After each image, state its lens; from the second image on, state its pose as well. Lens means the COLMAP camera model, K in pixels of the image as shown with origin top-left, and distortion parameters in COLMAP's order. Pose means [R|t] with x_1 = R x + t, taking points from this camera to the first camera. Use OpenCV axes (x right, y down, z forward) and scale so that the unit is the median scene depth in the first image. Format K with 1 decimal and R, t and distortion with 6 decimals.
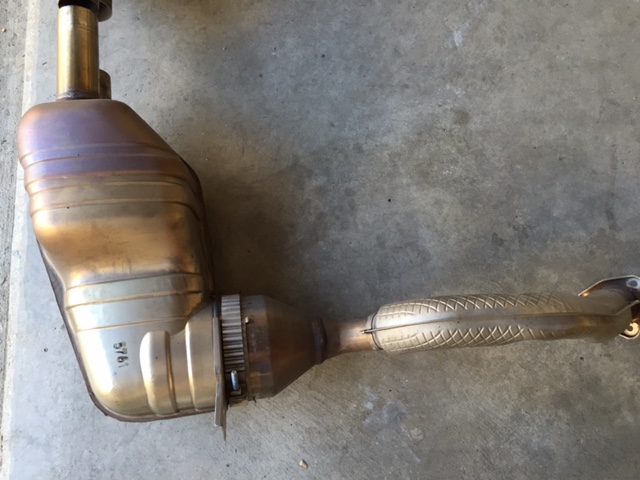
lens RADIAL K [[542.2, 0, 318.6], [0, 542.2, 241.7], [0, 0, 1]] dist [0.076660, -0.093758]
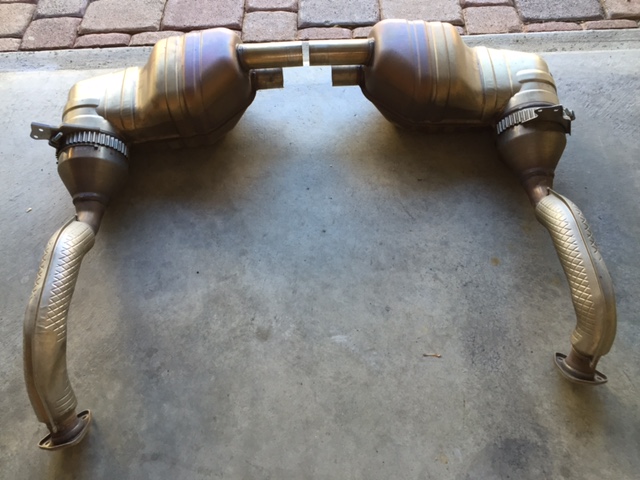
lens RADIAL K [[542.2, 0, 318.6], [0, 542.2, 241.7], [0, 0, 1]] dist [0.076660, -0.093758]
pose [[-0.051497, 0.872356, -0.486151, 0.656756], [-0.960852, 0.089419, 0.262236, -0.673445], [0.272234, 0.480623, 0.833601, -0.032782]]
